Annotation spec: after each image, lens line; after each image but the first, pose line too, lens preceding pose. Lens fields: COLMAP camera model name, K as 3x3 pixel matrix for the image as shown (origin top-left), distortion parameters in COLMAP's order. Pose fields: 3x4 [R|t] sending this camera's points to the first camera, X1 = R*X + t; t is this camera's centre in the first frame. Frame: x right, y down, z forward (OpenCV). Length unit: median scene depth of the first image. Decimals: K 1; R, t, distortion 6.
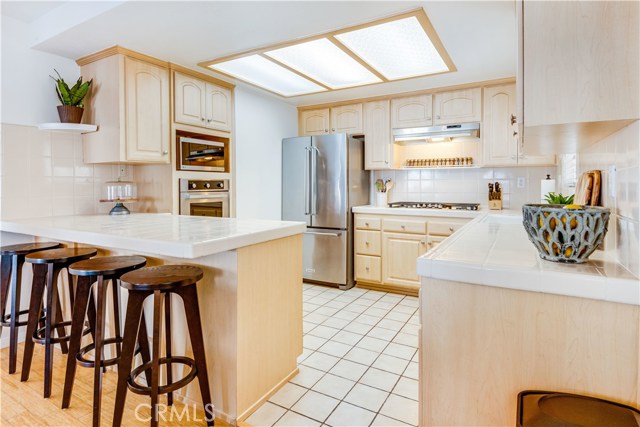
lens RADIAL K [[343.4, 0, 331.9], [0, 343.4, 193.0], [0, 0, 1]] dist [-0.000263, -0.000279]
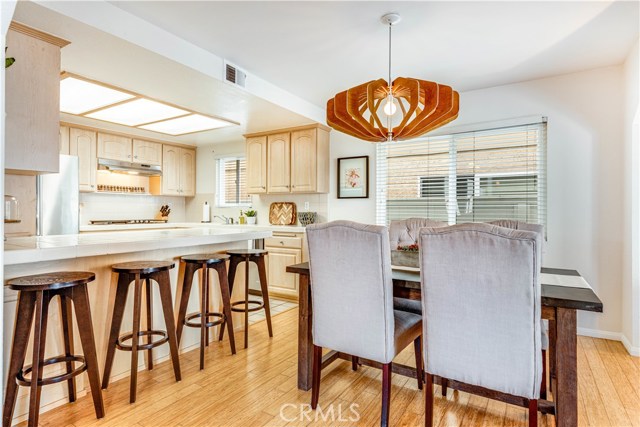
lens RADIAL K [[339.0, 0, 325.8], [0, 339.0, 209.9], [0, 0, 1]] dist [-0.001311, -0.000846]
pose [[0.032132, 0.004099, 0.999475, -1.055037], [0.020525, 0.999778, -0.004760, 0.012830], [-0.999273, 0.020668, 0.032040, 0.213048]]
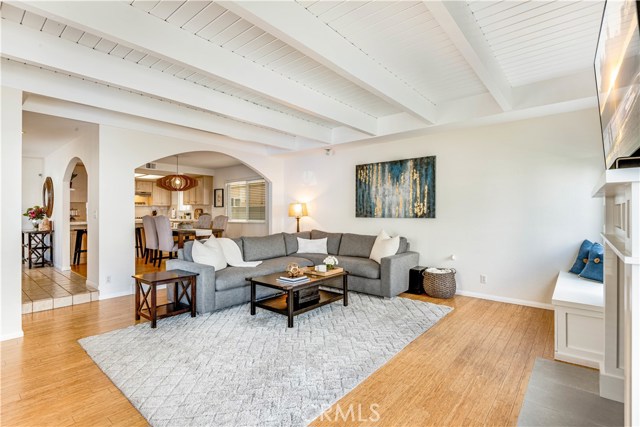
lens RADIAL K [[309.0, 0, 320.0], [0, 309.0, 213.5], [0, 0, 1]] dist [0.002560, 0.000041]
pose [[0.183877, 0.000994, 0.982949, -2.194868], [0.024894, 0.999674, -0.005668, 0.056742], [-0.982634, 0.025511, 0.183793, -1.140258]]
